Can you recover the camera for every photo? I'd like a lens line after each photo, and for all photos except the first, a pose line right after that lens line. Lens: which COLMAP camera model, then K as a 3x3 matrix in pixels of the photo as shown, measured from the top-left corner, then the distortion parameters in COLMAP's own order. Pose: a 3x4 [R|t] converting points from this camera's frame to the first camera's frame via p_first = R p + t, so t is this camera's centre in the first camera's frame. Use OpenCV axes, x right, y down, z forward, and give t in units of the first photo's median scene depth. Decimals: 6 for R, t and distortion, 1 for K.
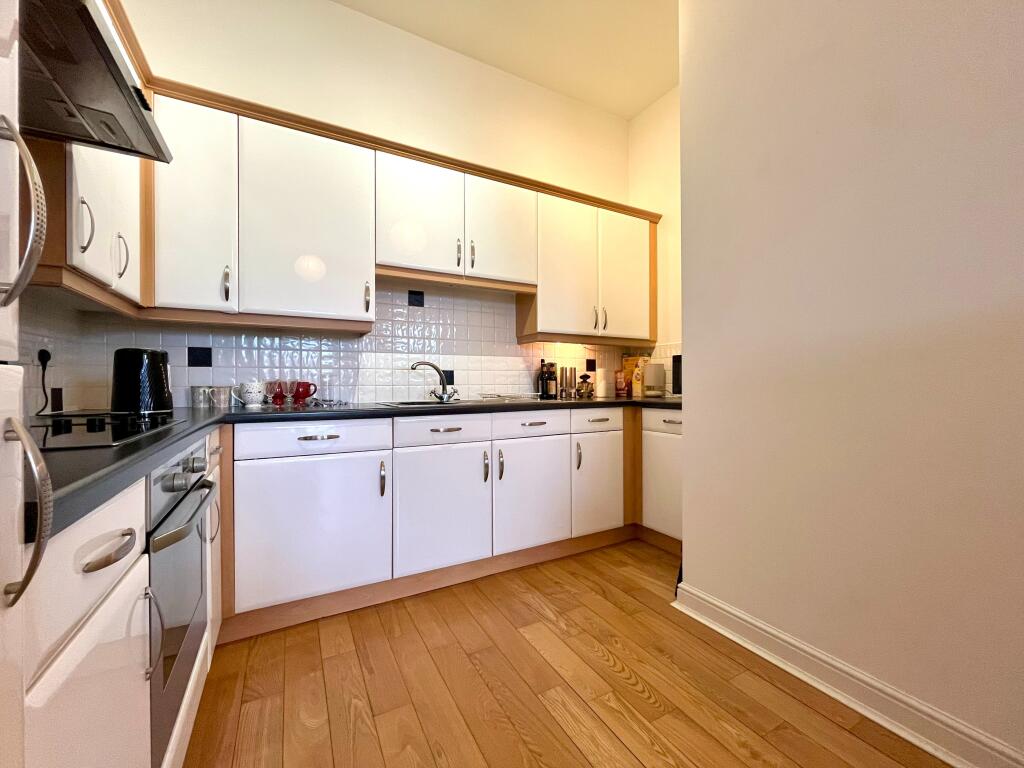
lens RADIAL K [[415.4, 0, 510.7], [0, 415.4, 383.5], [0, 0, 1]] dist [-0.003220, -0.000189]
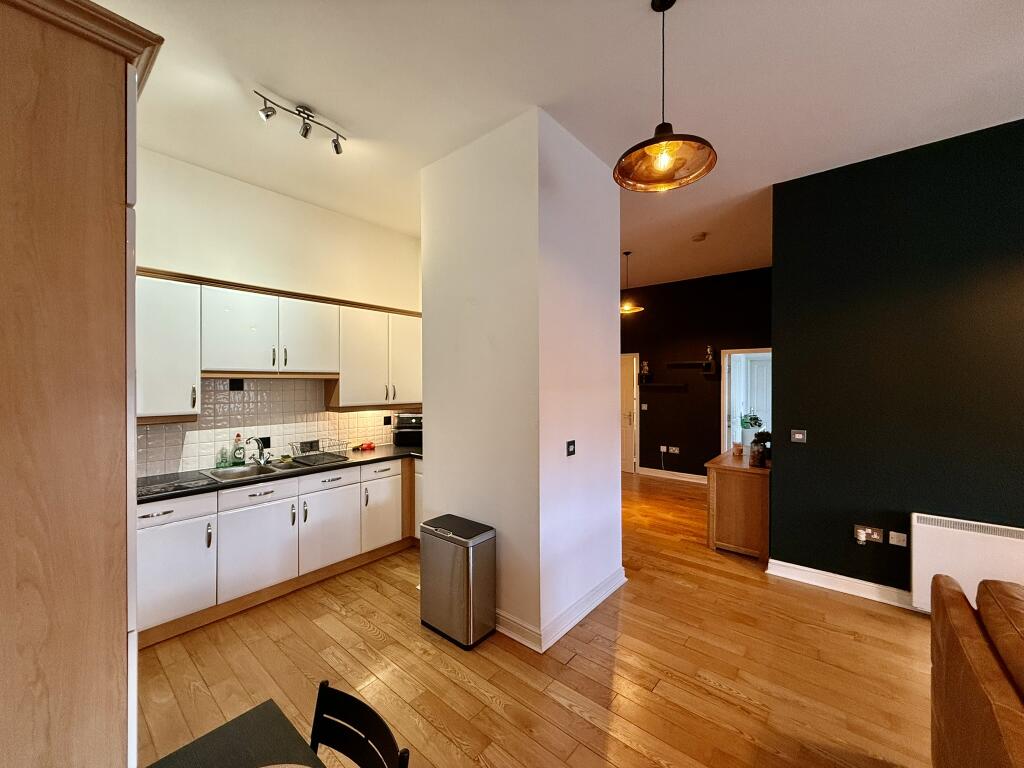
lens RADIAL K [[407.2, 0, 508.3], [0, 407.2, 382.9], [0, 0, 1]] dist [0.003033, -0.000451]
pose [[0.931385, 0.002920, 0.364024, 0.114861], [-0.002902, 0.999996, -0.000597, -0.251416], [-0.364024, -0.000500, 0.931389, -0.573424]]
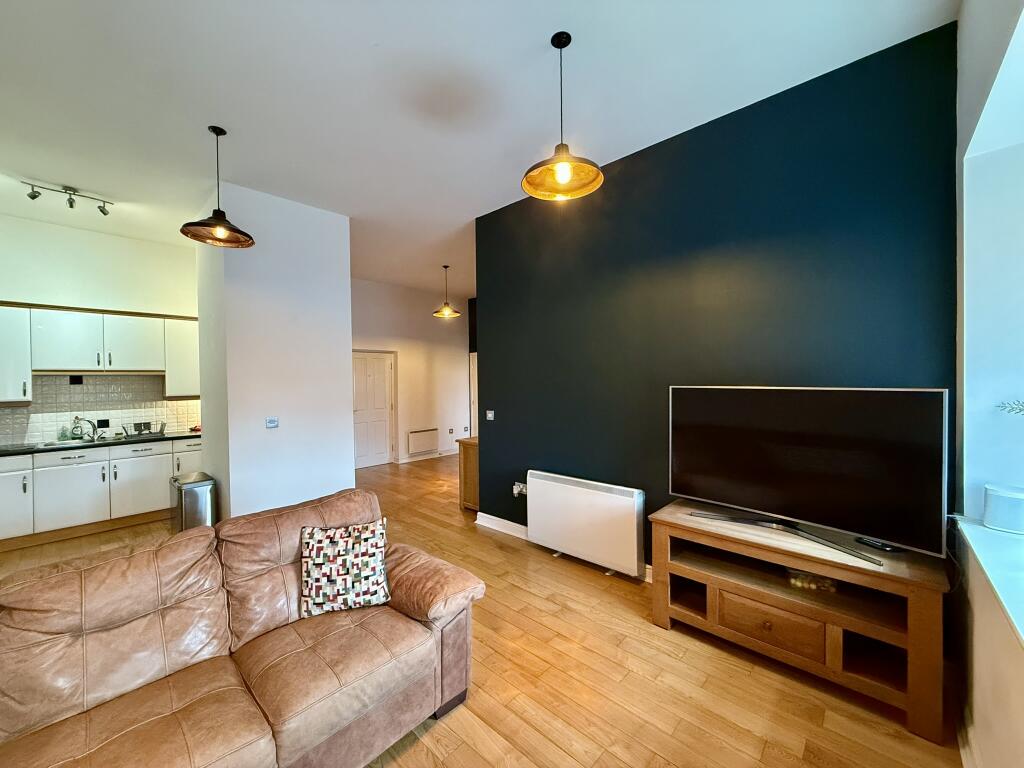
lens RADIAL K [[407.2, 0, 506.0], [0, 407.2, 382.4], [0, 0, 1]] dist [0.003033, -0.000451]
pose [[0.948355, -0.009262, 0.317075, 1.109576], [0.007730, 0.999952, 0.006091, -0.227003], [-0.317116, -0.003325, 0.948381, -1.409599]]
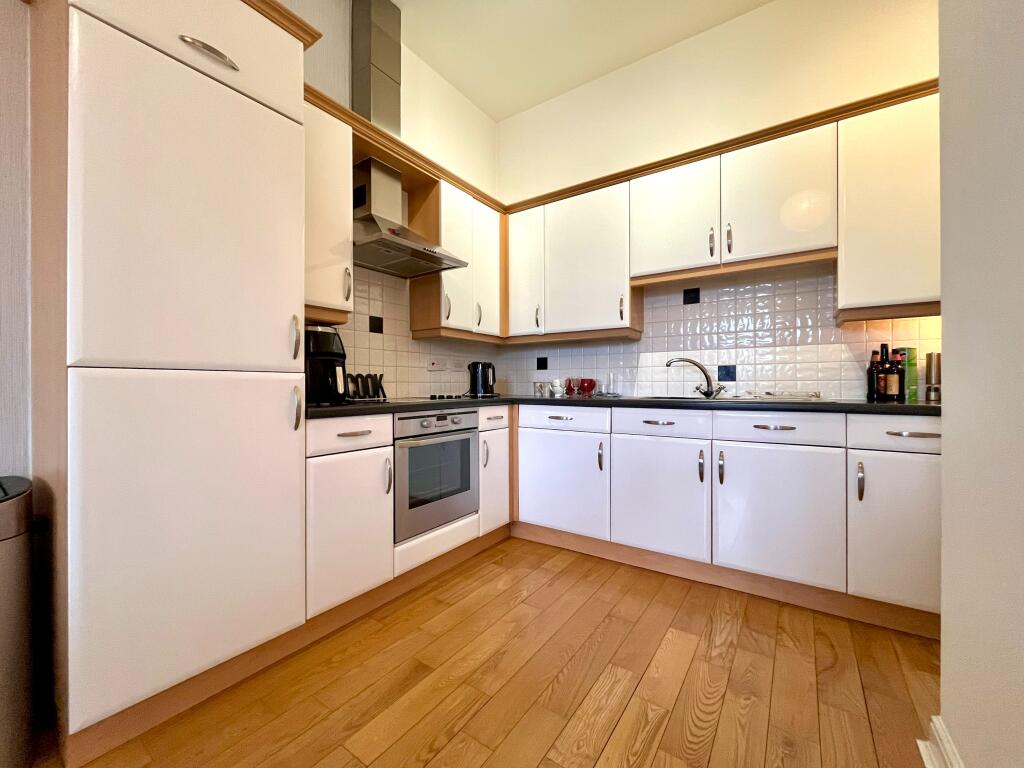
lens RADIAL K [[415.4, 0, 507.1], [0, 415.4, 383.2], [0, 0, 1]] dist [-0.003220, -0.000189]
pose [[0.443072, 0.001218, -0.896485, 0.574955], [0.000193, 0.999999, 0.001454, 0.008243], [0.896486, -0.000817, 0.443071, 0.171276]]
